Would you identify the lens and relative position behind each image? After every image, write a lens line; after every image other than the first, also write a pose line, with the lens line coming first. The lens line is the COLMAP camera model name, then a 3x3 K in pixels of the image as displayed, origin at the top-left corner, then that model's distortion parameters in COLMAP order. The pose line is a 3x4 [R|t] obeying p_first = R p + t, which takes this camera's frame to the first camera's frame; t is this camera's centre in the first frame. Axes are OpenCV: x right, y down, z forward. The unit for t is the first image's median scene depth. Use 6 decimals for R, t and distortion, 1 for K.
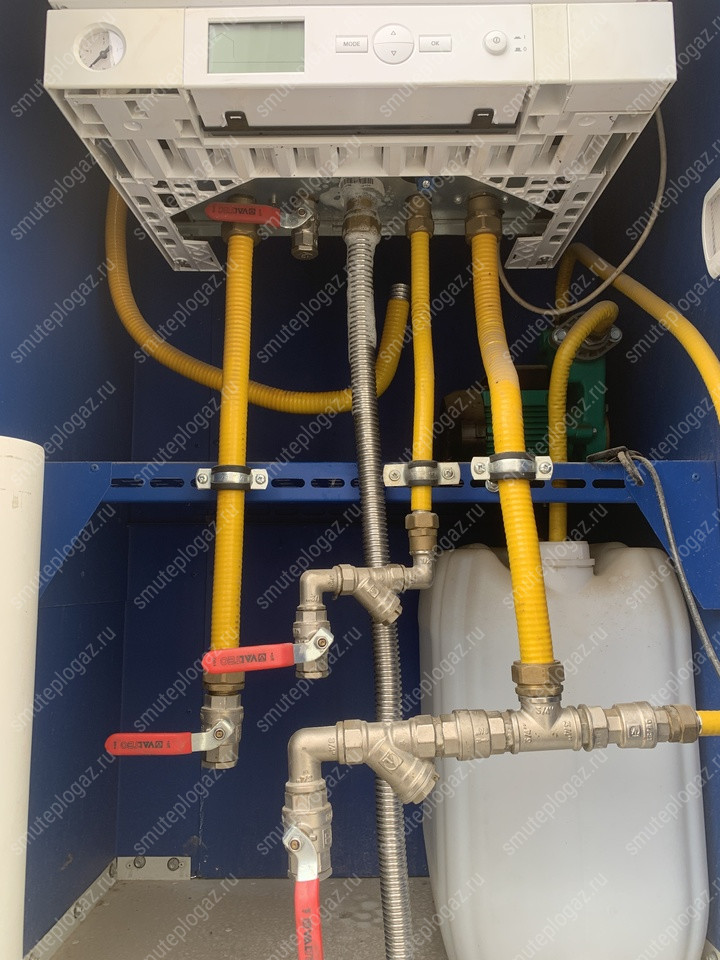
lens RADIAL K [[703.0, 0, 361.8], [0, 703.0, 457.6], [0, 0, 1]] dist [-0.010803, -0.003638]
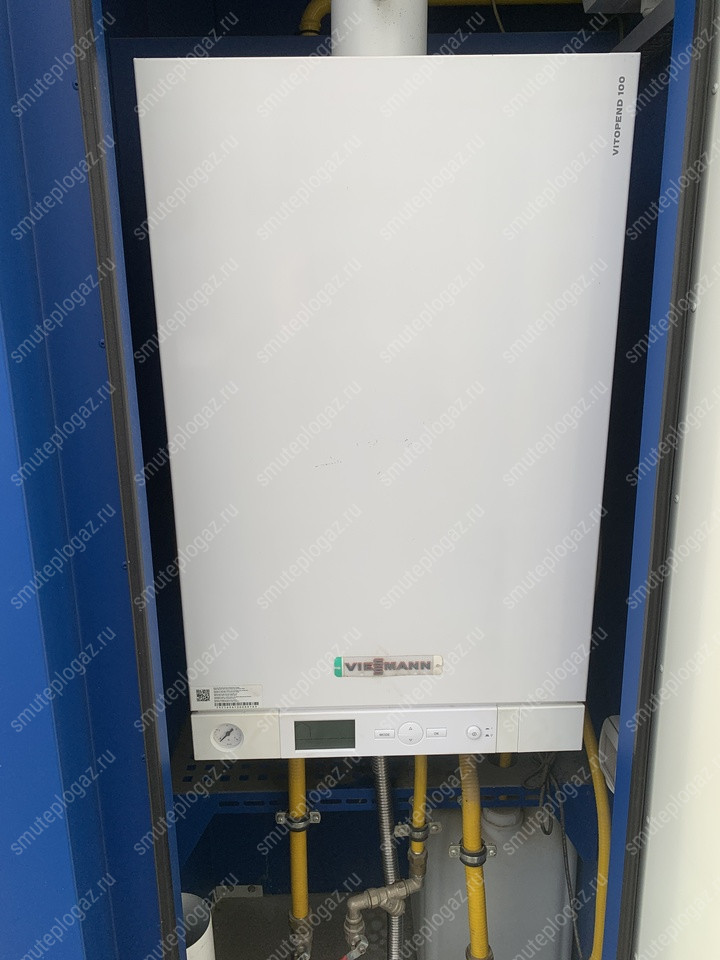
lens RADIAL K [[724.0, 0, 360.0], [0, 724.0, 480.0], [0, 0, 1]] dist [-0.007716, -0.001666]
pose [[0.999262, -0.018916, 0.033419, -0.093917], [0.004236, 0.919245, 0.393663, -1.446462], [-0.038167, -0.393231, 0.918647, -0.243566]]
